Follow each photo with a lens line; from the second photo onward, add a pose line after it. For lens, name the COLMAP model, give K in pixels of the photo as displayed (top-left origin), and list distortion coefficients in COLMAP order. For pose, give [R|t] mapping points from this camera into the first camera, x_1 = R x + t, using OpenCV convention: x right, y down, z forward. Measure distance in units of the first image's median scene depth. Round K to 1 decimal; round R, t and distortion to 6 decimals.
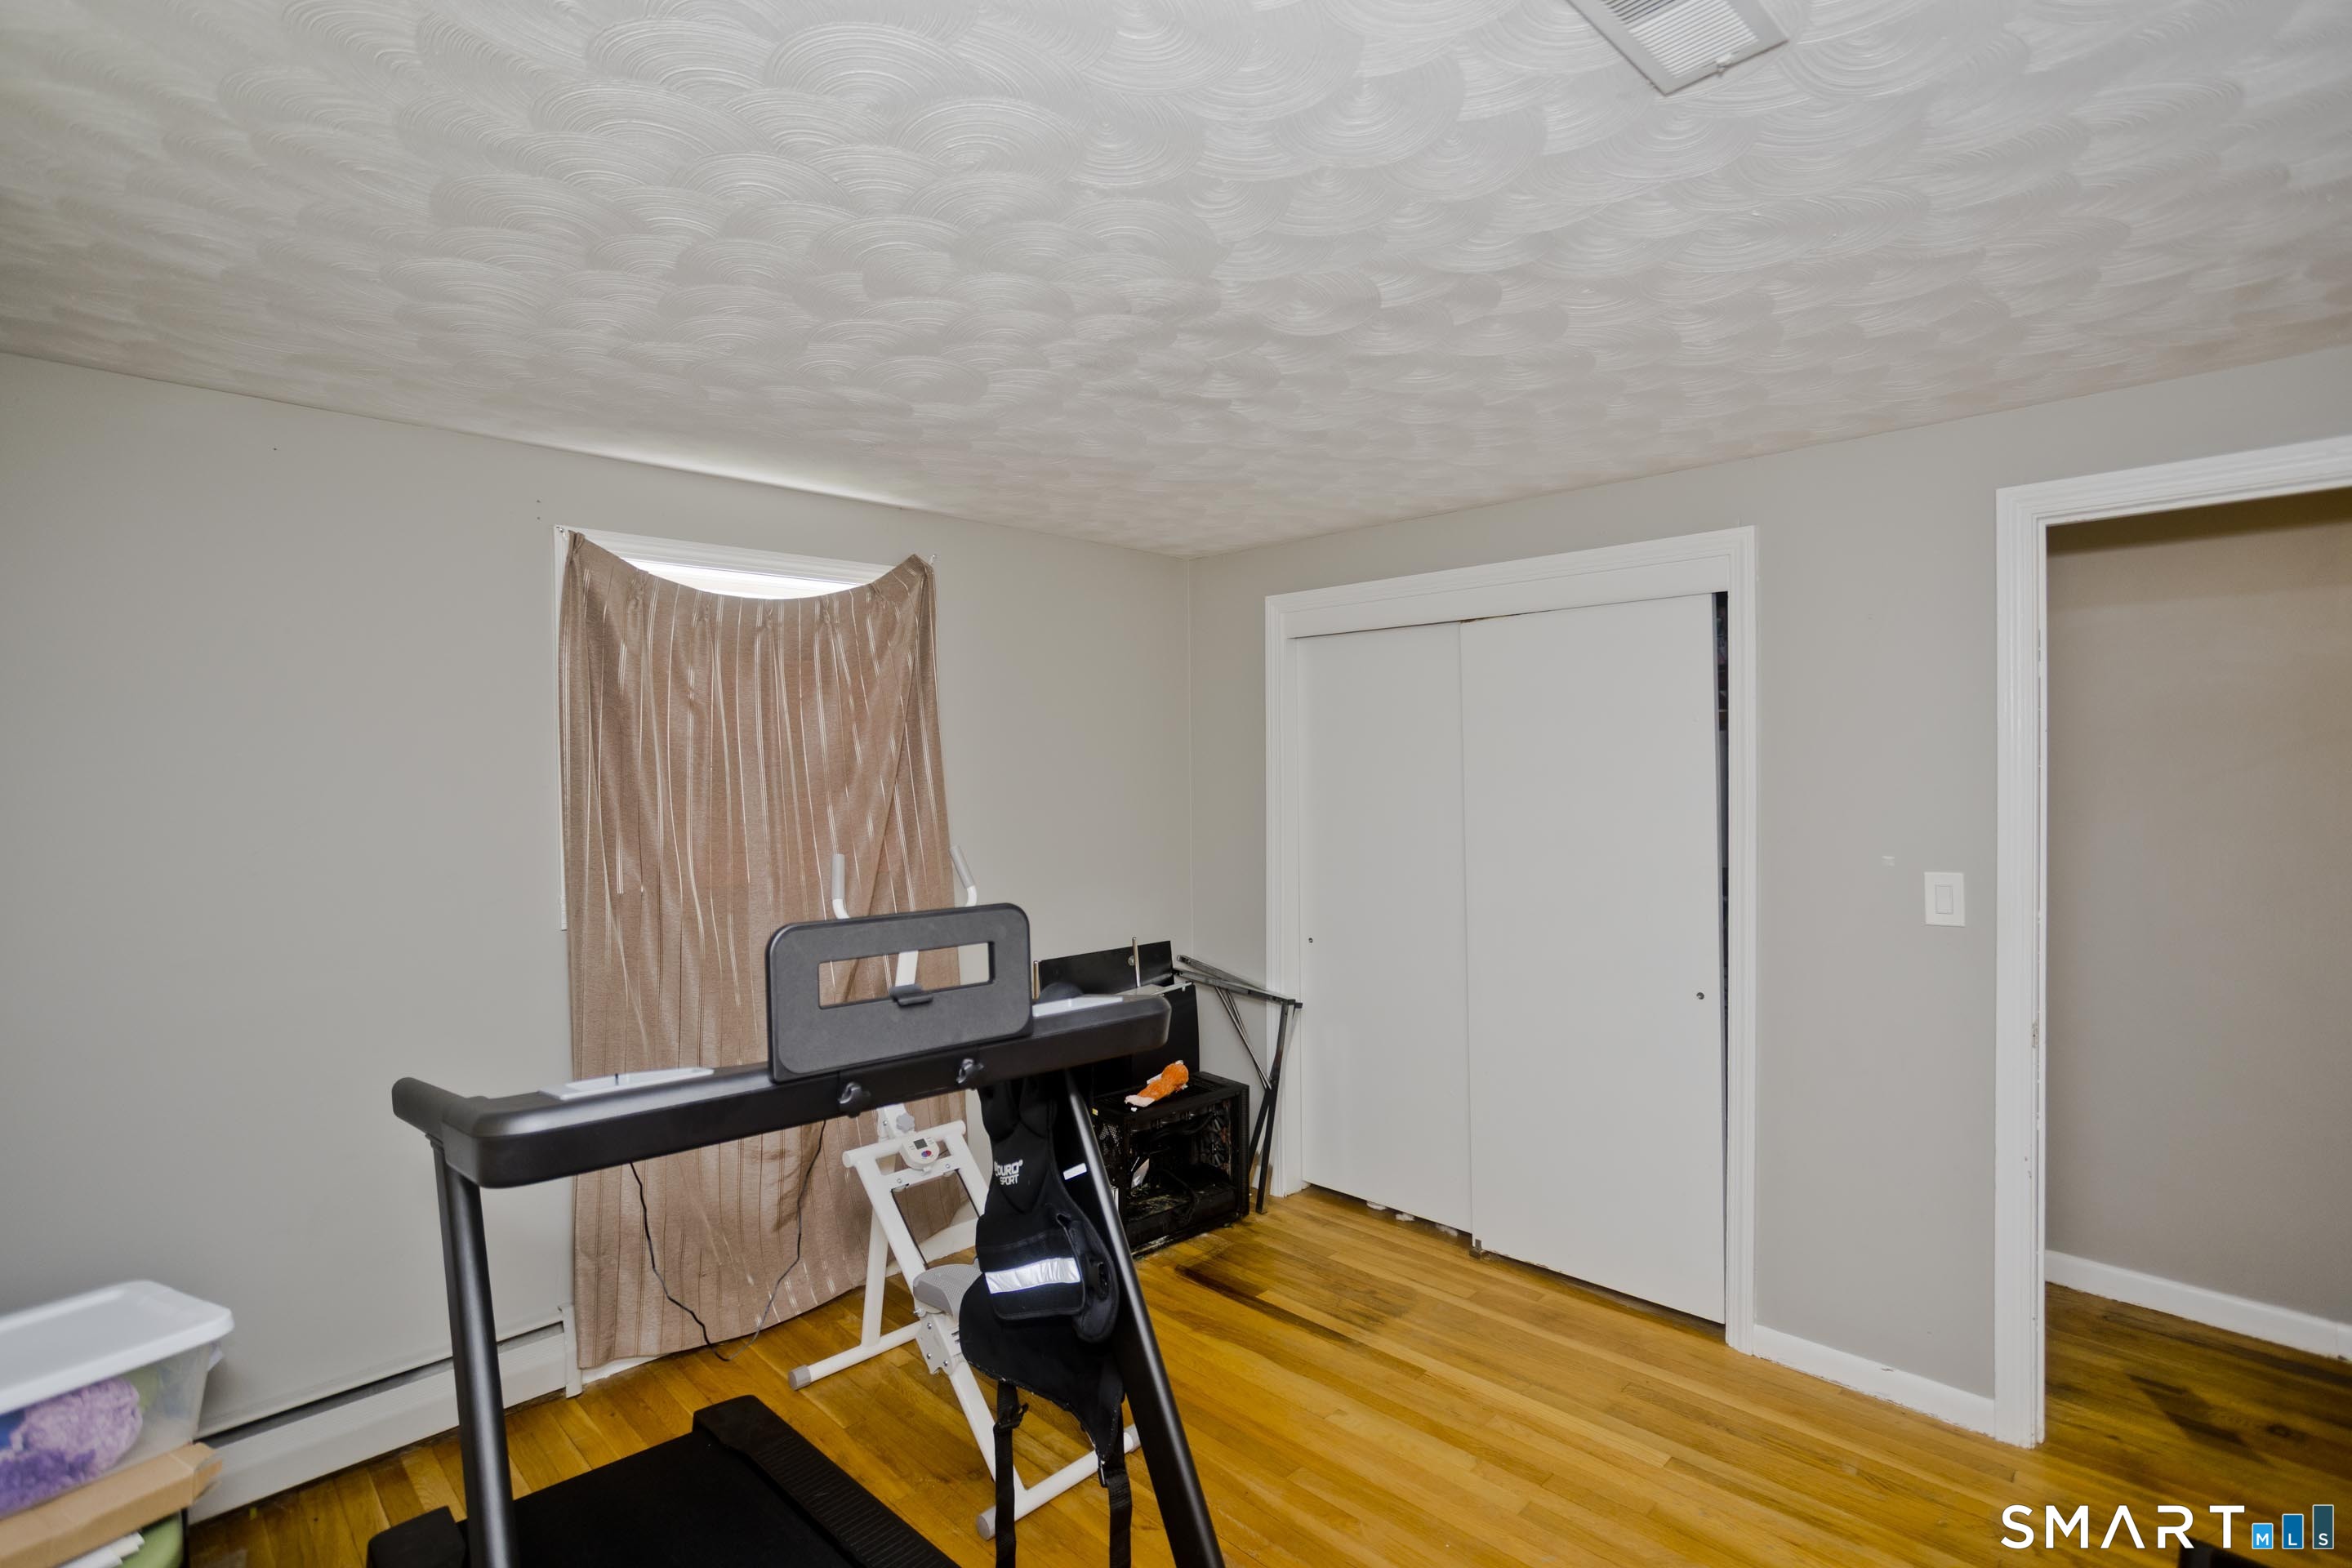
lens RADIAL K [[1129.3, 0, 1189.5], [0, 1129.3, 777.5], [0, 0, 1]] dist [-0.049954, 0.032184]
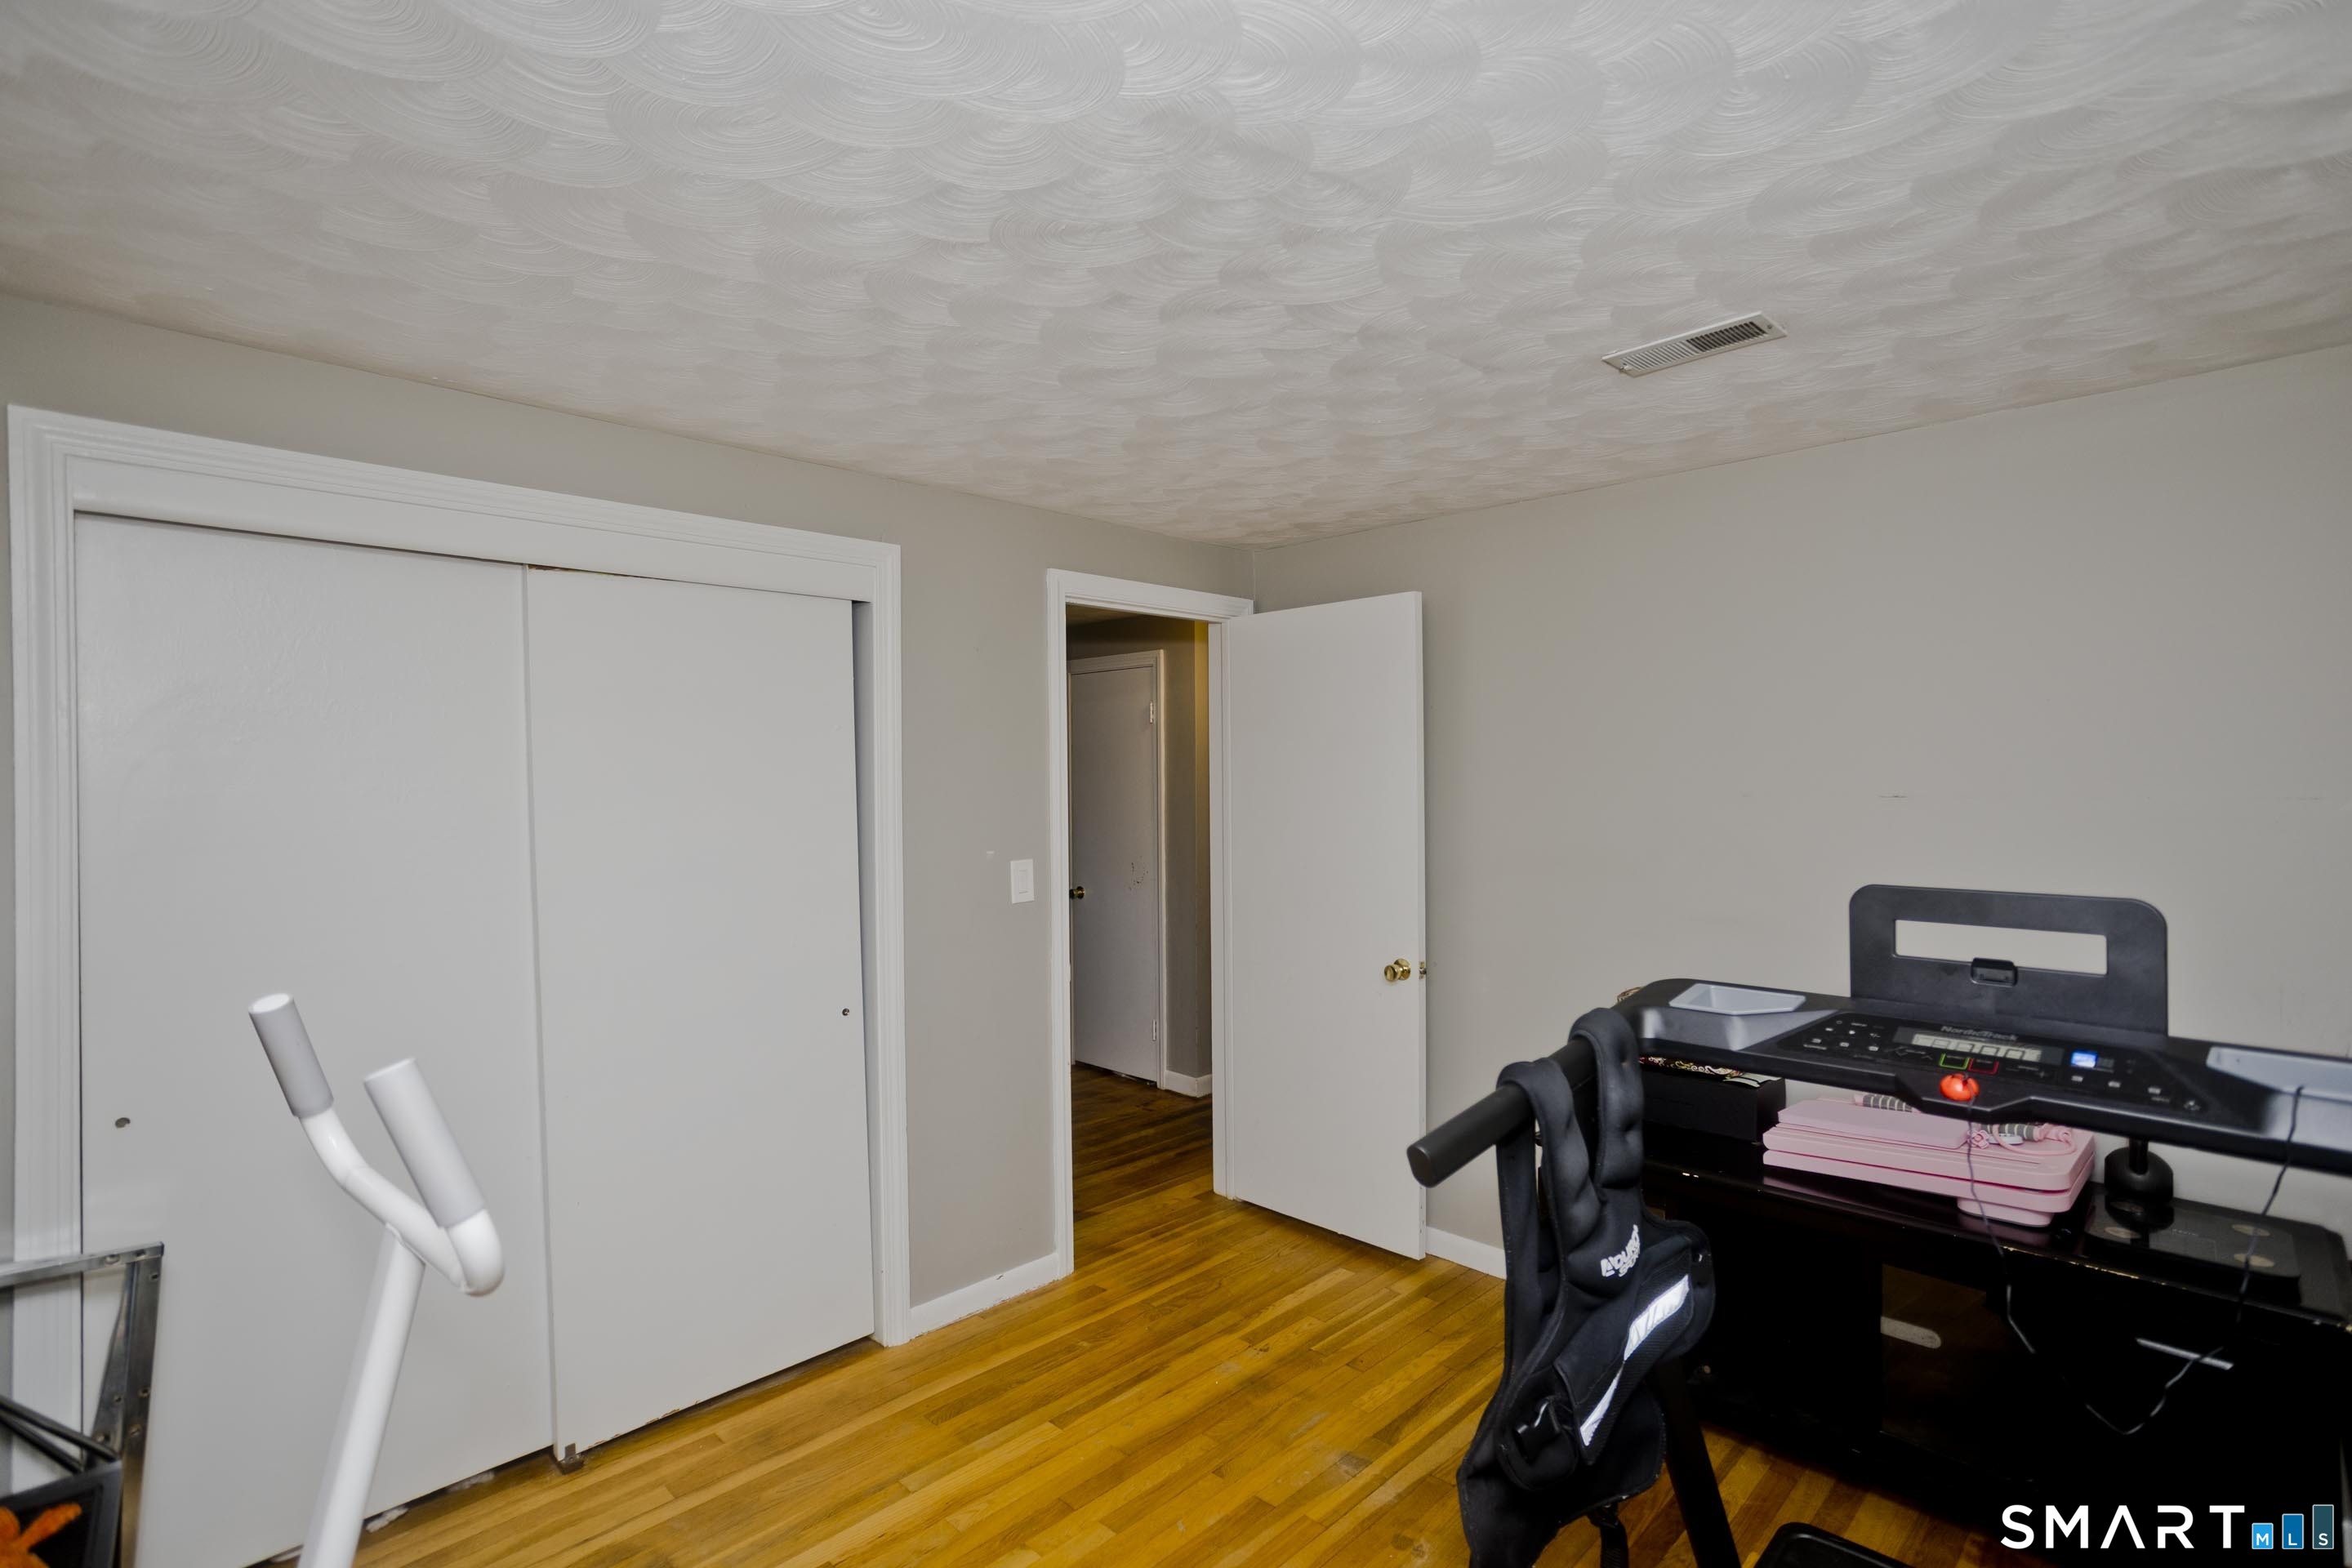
lens RADIAL K [[1129.3, 0, 1189.5], [0, 1129.3, 777.5], [0, 0, 1]] dist [-0.049954, 0.032184]
pose [[-0.013729, 0.003935, 0.999898, -0.548263], [0.014638, 0.999886, -0.003734, -0.000721], [-0.999799, 0.014585, -0.013785, 0.745704]]
